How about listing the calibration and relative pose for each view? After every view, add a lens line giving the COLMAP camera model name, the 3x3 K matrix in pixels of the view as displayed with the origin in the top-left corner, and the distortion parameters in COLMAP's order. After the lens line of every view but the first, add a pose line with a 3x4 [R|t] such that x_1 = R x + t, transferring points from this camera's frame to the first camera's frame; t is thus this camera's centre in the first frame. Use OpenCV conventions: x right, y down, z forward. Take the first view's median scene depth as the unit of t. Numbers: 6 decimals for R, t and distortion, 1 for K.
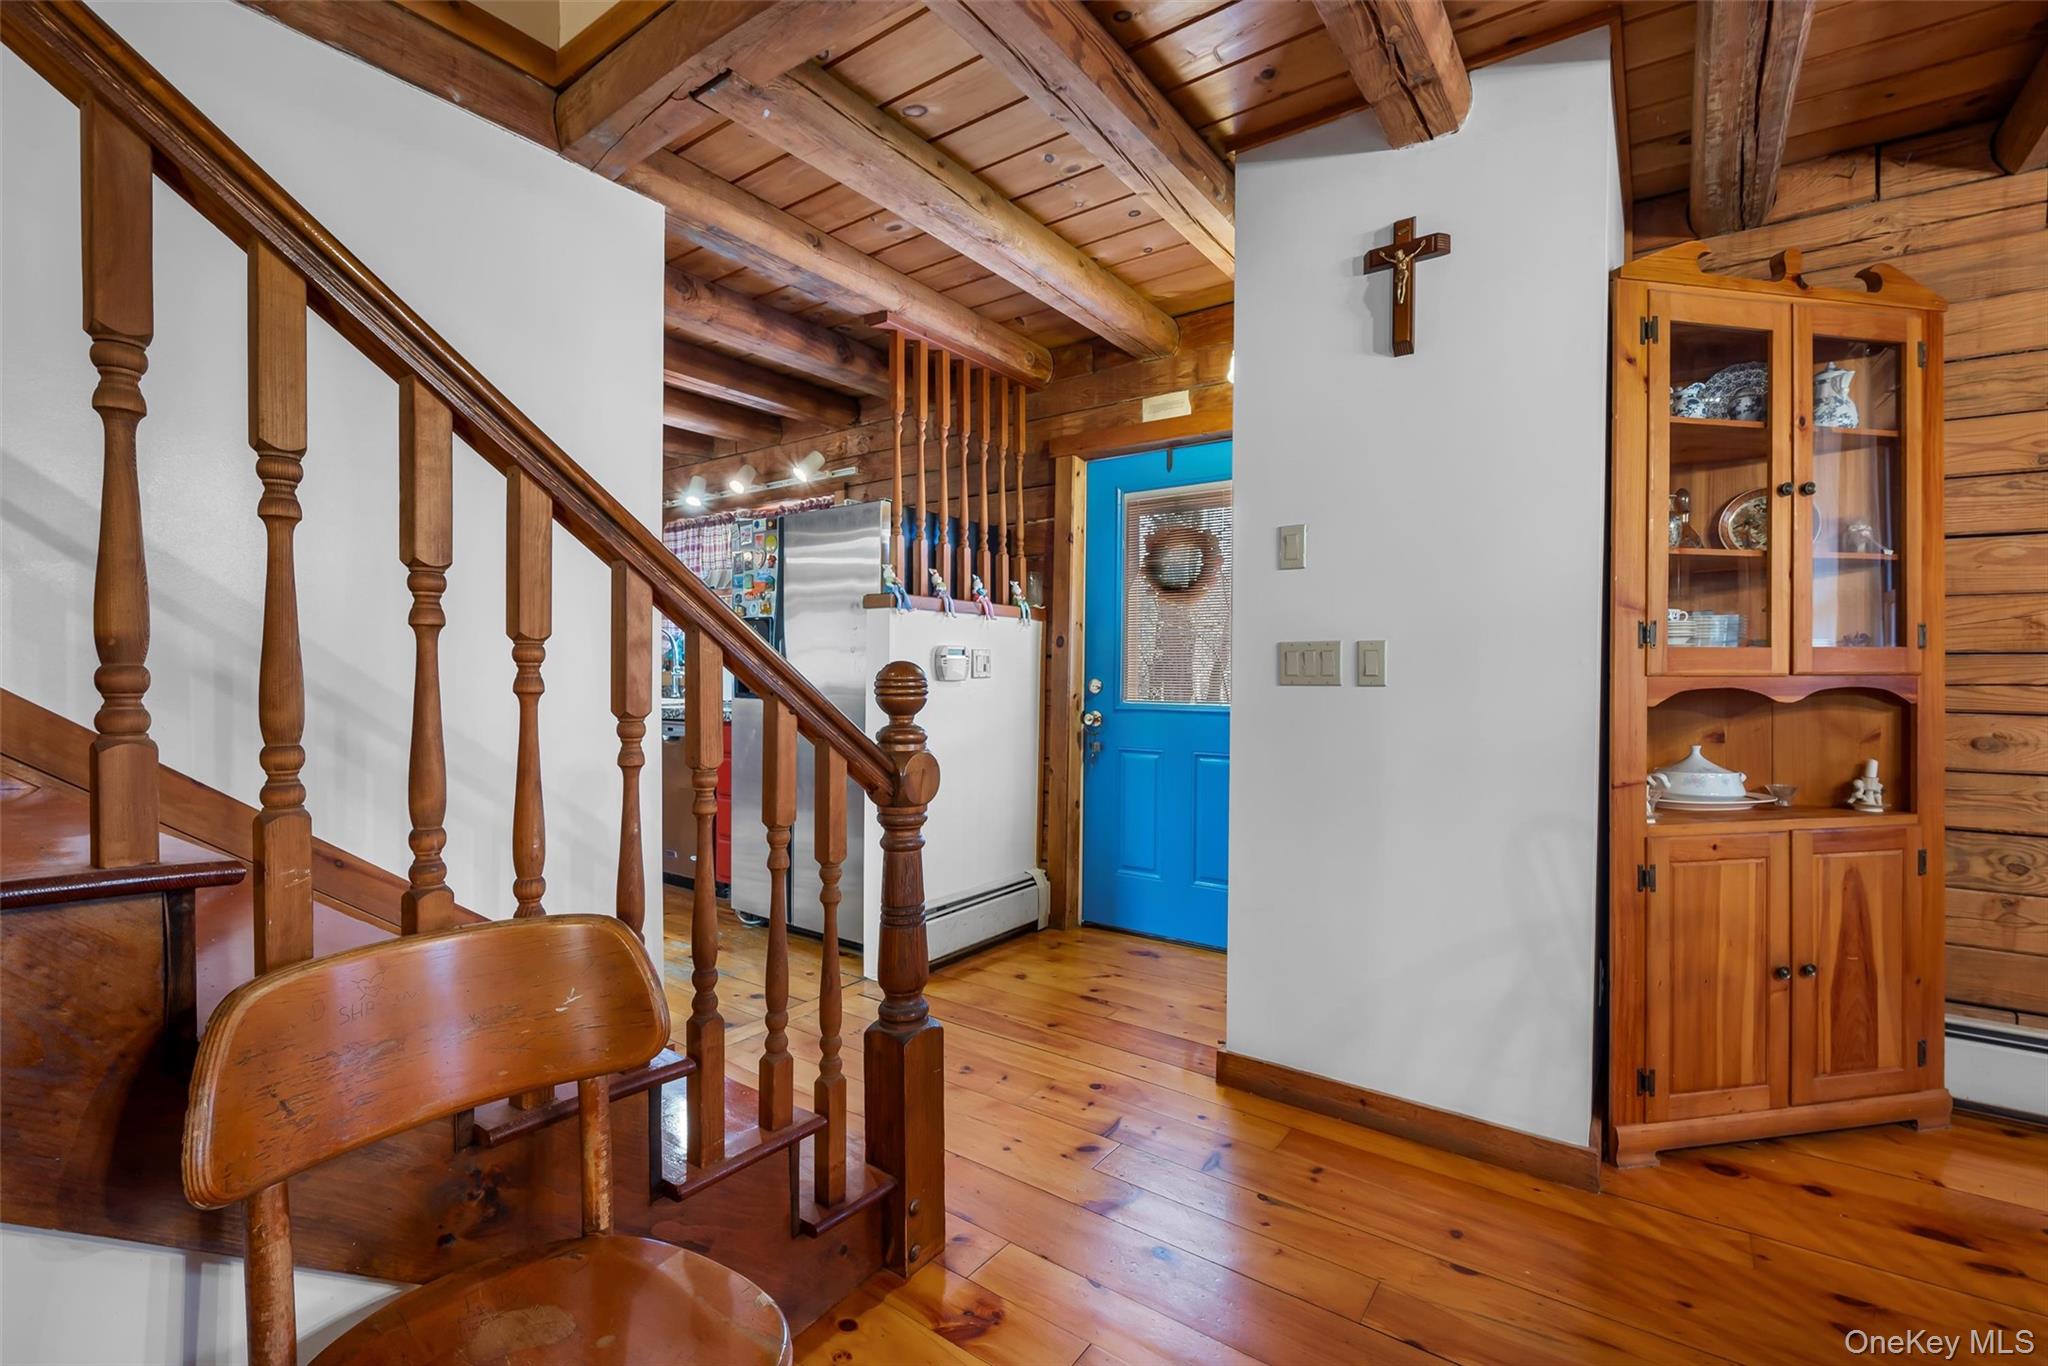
lens RADIAL K [[899.8, 0, 1030.1], [0, 899.8, 673.7], [0, 0, 1]] dist [-0.005533, 0.000527]
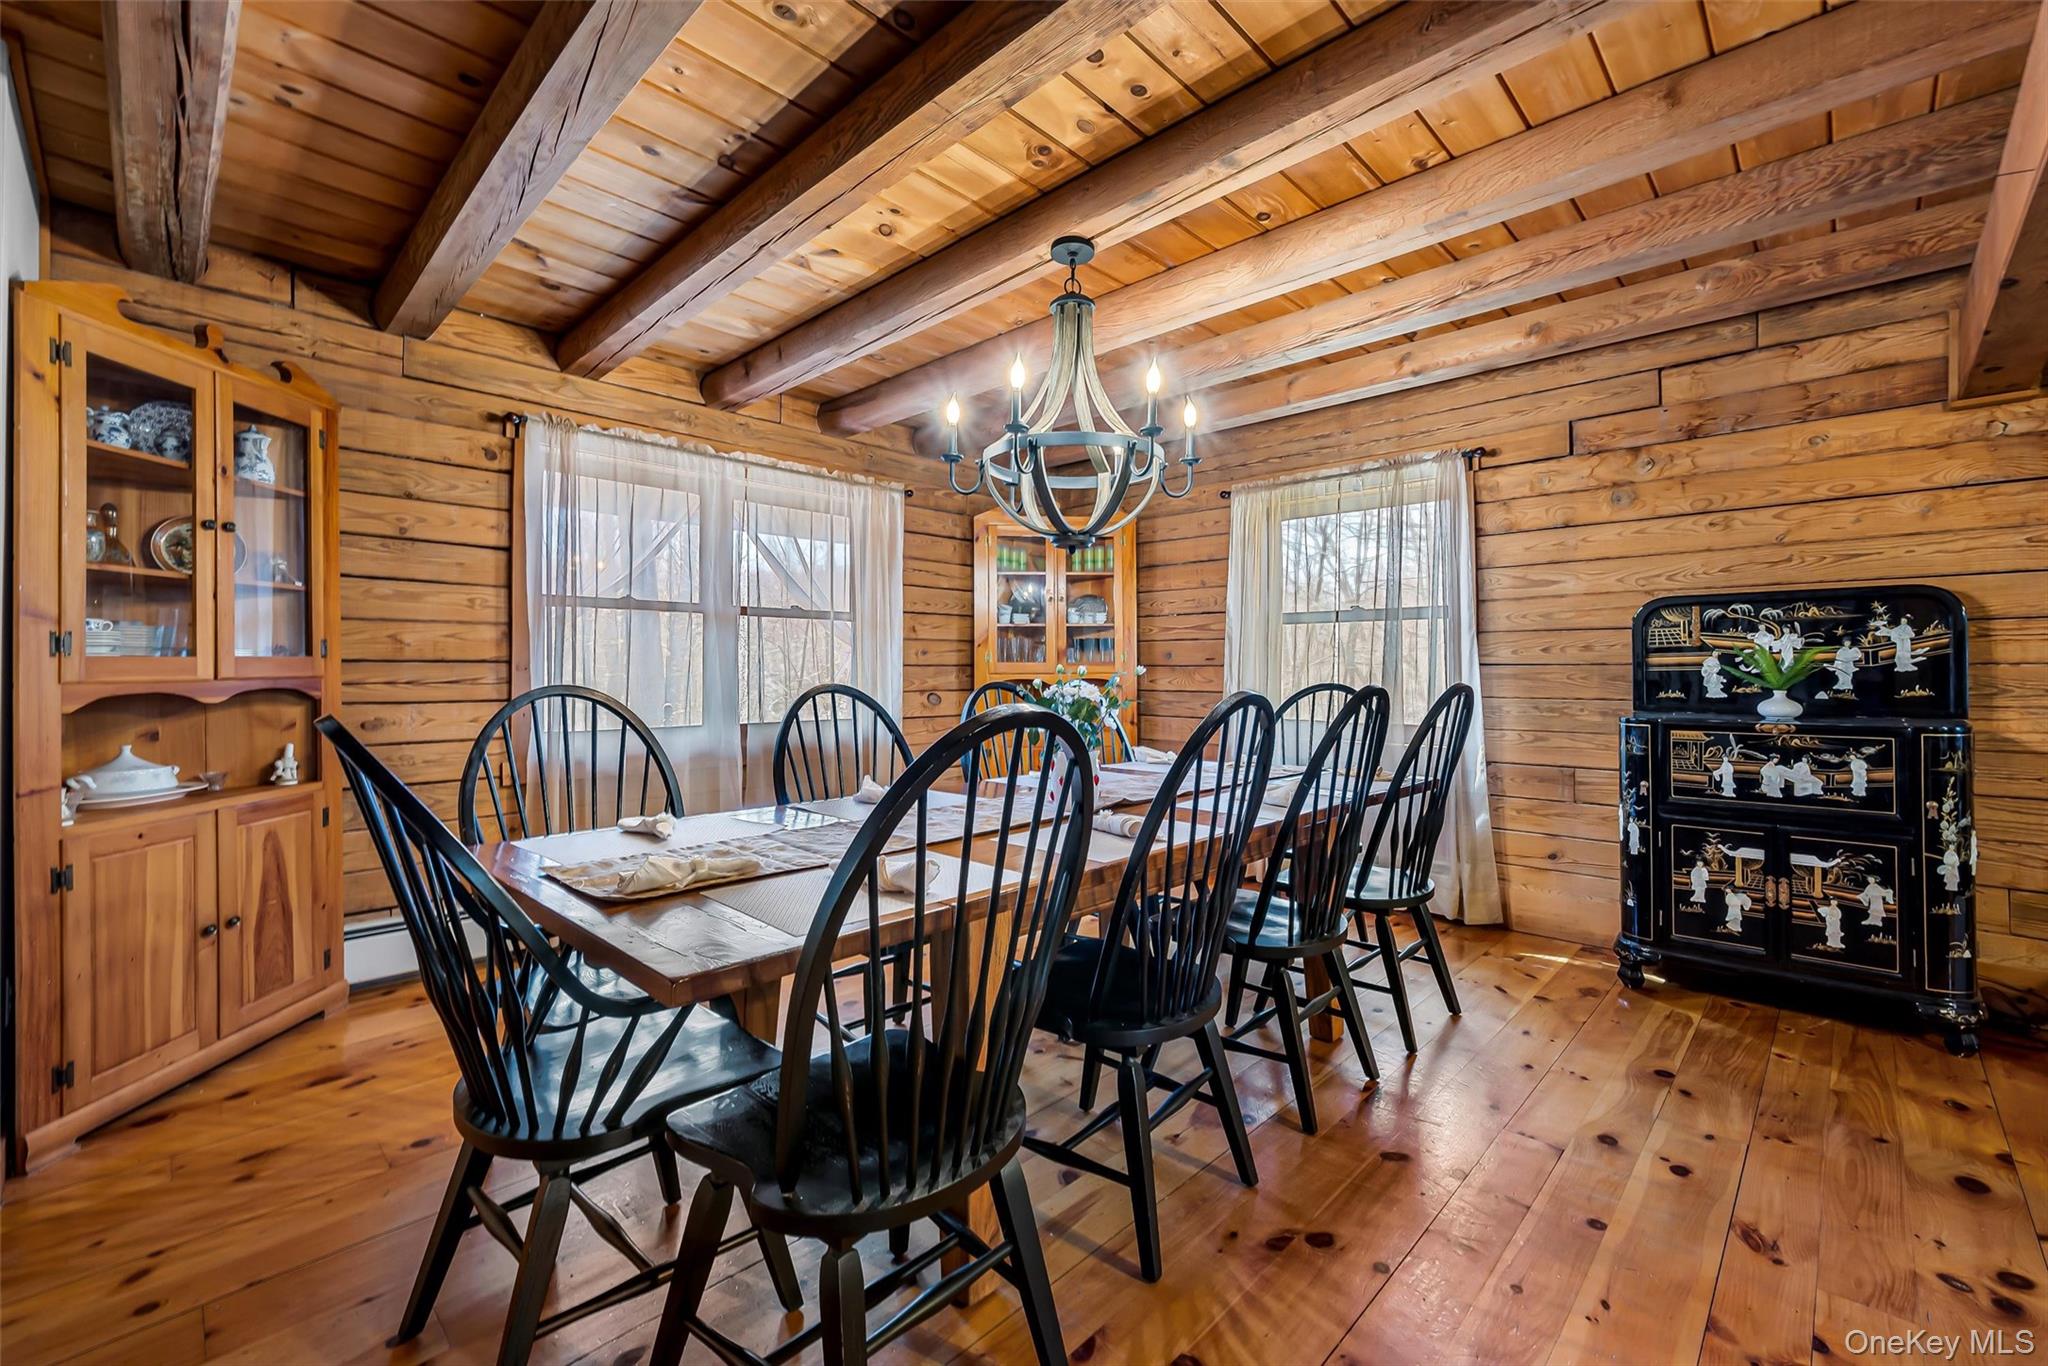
lens RADIAL K [[854.8, 0, 1028.1], [0, 854.8, 666.5], [0, 0, 1]] dist [-0.002201, 0.001041]
pose [[0.148368, -0.003731, 0.988925, -0.114721], [0.001104, 0.999993, 0.003607, -0.018506], [-0.988932, 0.000556, 0.148371, -0.235751]]
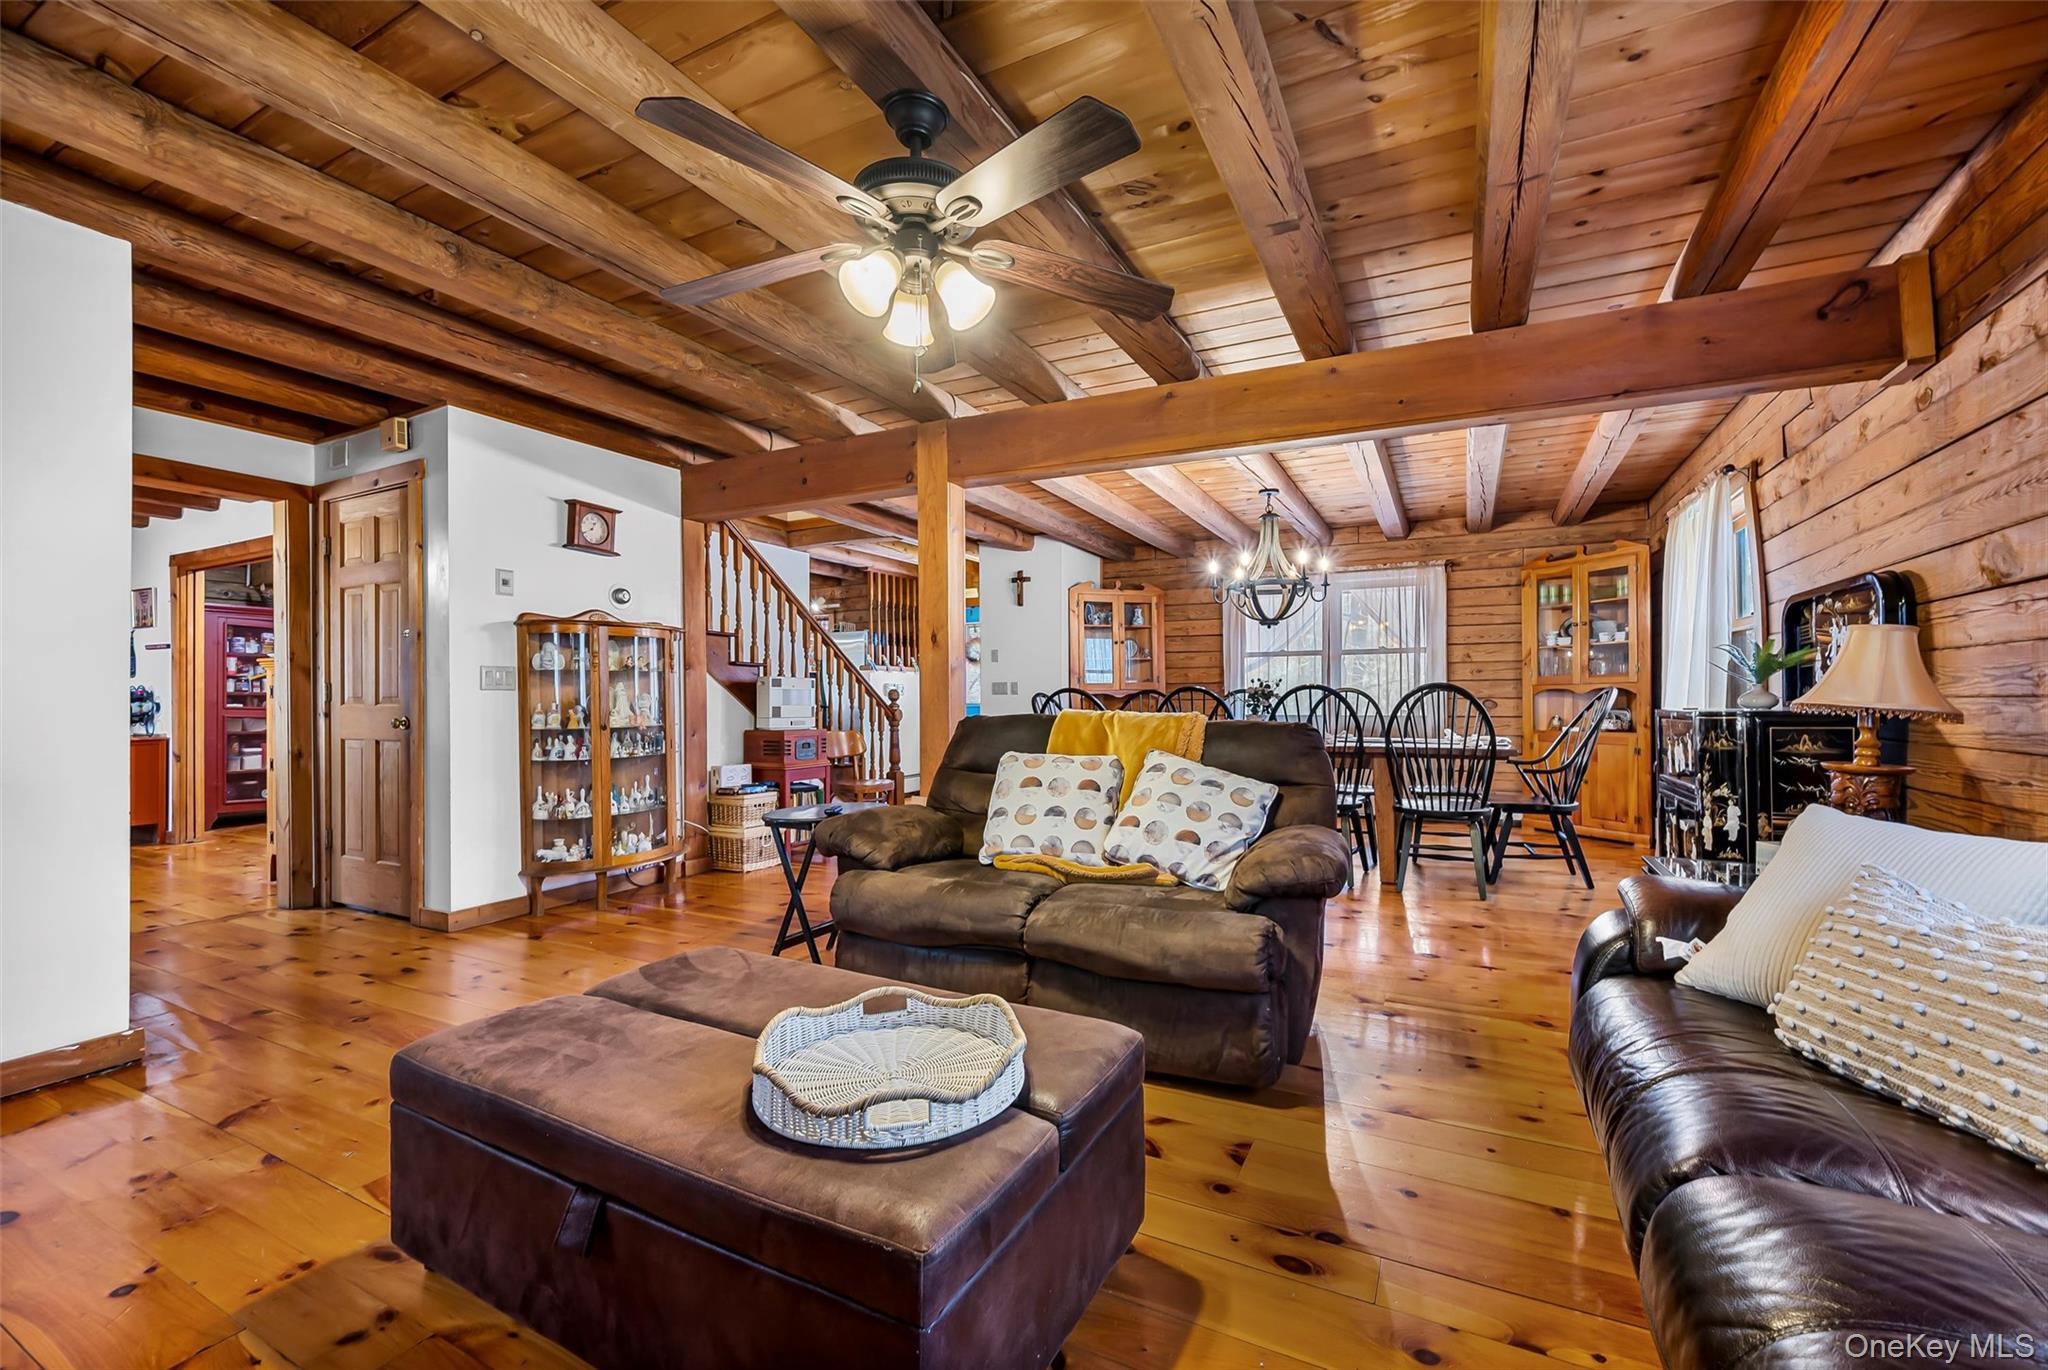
lens RADIAL K [[816.3, 0, 1028.6], [0, 816.3, 692.7], [0, 0, 1]] dist [-0.000369, -0.000076]
pose [[0.989010, -0.010588, 0.147468, -0.058831], [0.011881, 0.999898, -0.007886, 0.034275], [-0.147369, 0.009552, 0.989035, -2.306182]]
